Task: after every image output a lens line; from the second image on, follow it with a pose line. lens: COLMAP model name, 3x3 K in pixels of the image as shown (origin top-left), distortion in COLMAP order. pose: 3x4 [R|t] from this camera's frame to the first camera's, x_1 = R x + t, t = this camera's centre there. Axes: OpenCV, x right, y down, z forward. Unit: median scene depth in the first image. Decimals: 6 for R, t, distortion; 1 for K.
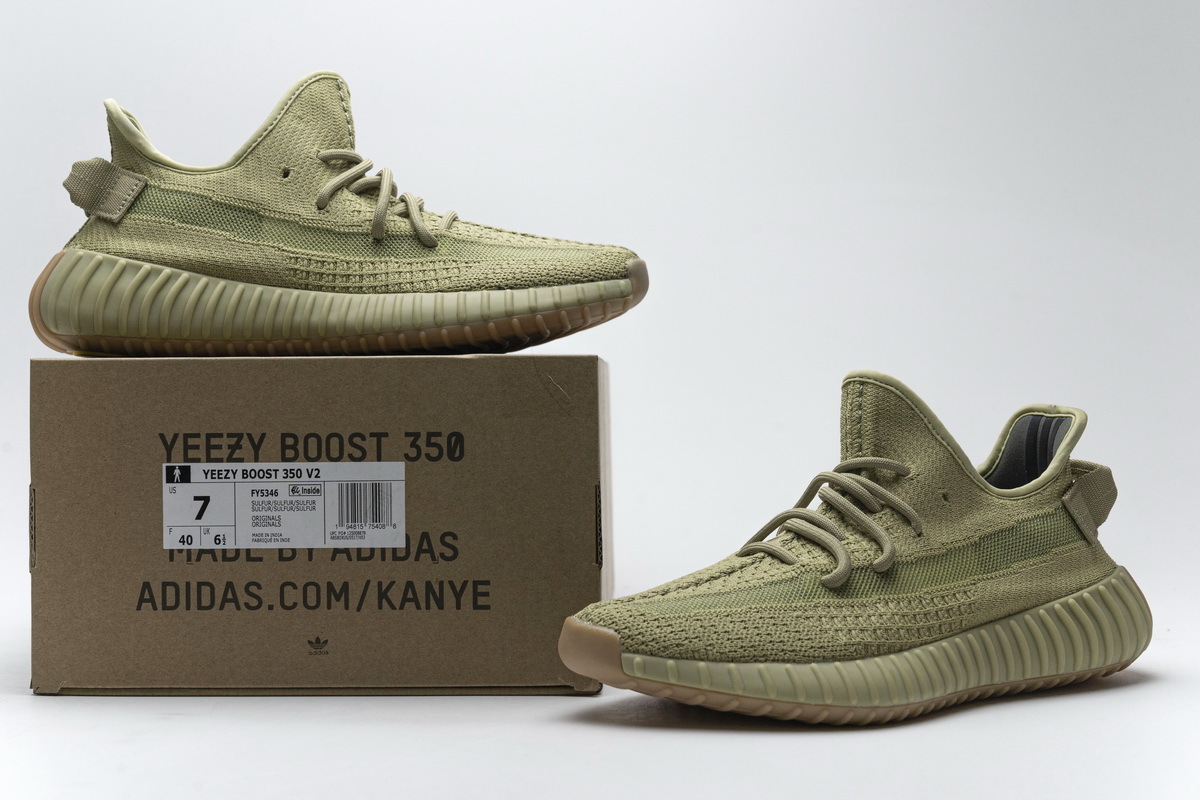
lens RADIAL K [[1906.5, 0, 599.2], [0, 1906.5, 397.3], [0, 0, 1]] dist [0.052960, 0.000000]
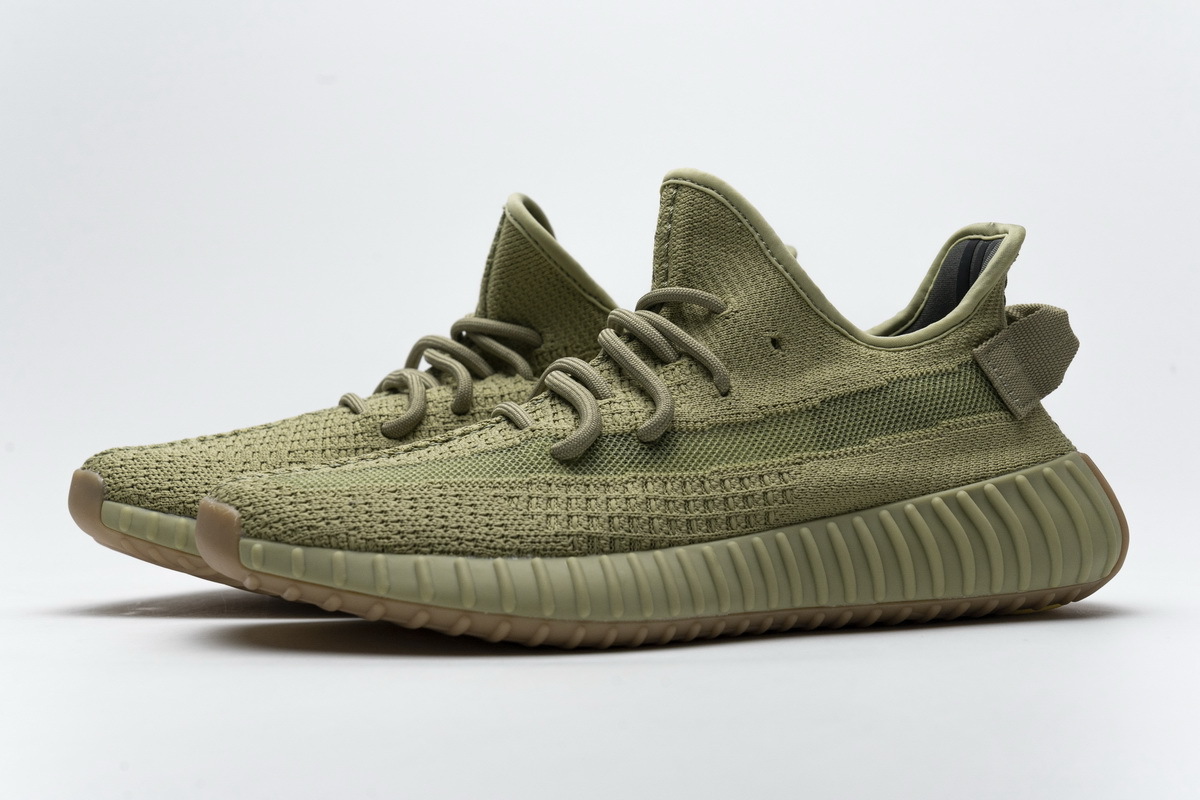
lens RADIAL K [[2292.3, 0, 599.2], [0, 2292.3, 403.1], [0, 0, 1]] dist [0.210347, 0.000000]
pose [[0.972242, 0.005690, -0.233908, 0.321813], [-0.003339, 0.999940, 0.010444, 0.066909], [0.233954, -0.009373, 0.972203, 0.162663]]
